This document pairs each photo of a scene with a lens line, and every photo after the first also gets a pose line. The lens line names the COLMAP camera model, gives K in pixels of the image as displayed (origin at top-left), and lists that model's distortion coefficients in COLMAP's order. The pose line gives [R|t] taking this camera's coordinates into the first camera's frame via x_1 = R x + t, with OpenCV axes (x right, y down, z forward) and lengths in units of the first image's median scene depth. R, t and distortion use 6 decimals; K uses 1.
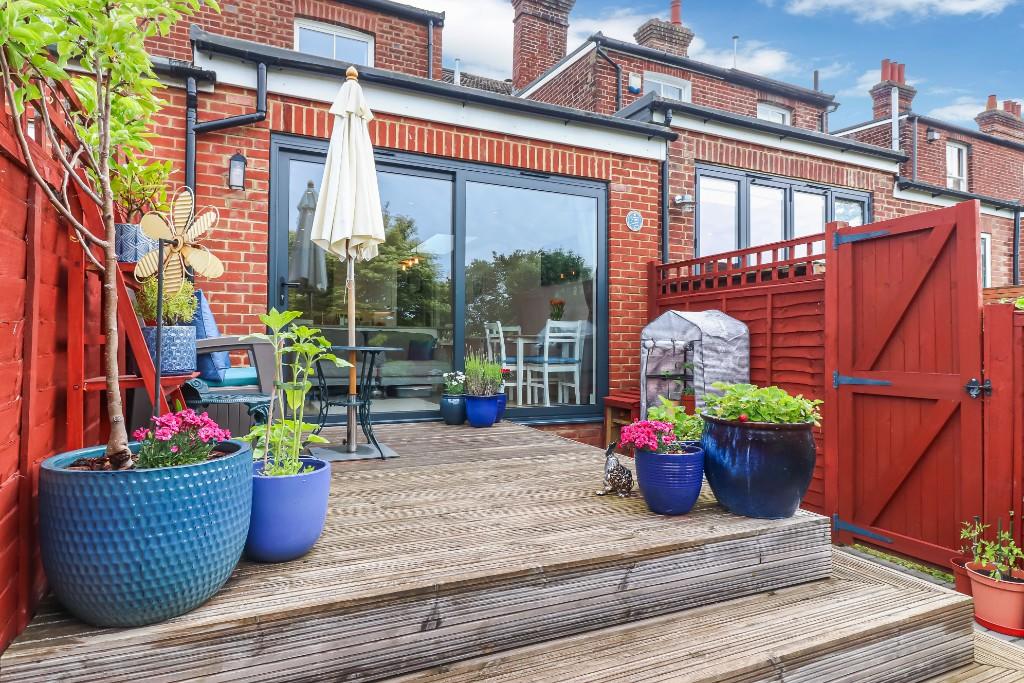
lens RADIAL K [[564.1, 0, 511.9], [0, 564.1, 338.5], [0, 0, 1]] dist [0.003666, -0.000963]
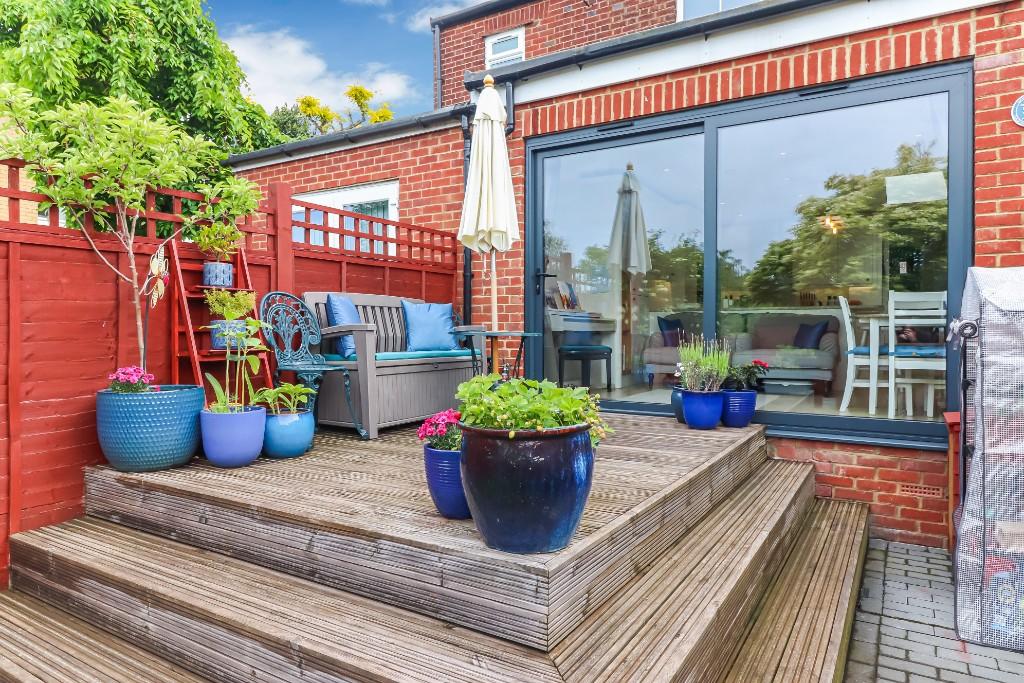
lens RADIAL K [[640.5, 0, 511.5], [0, 640.5, 342.0], [0, 0, 1]] dist [0.000835, -0.000989]
pose [[0.567166, 0.007941, -0.823565, 0.587910], [0.015419, 0.999676, 0.020257, 0.006797], [0.823459, -0.024188, 0.566860, 0.252058]]
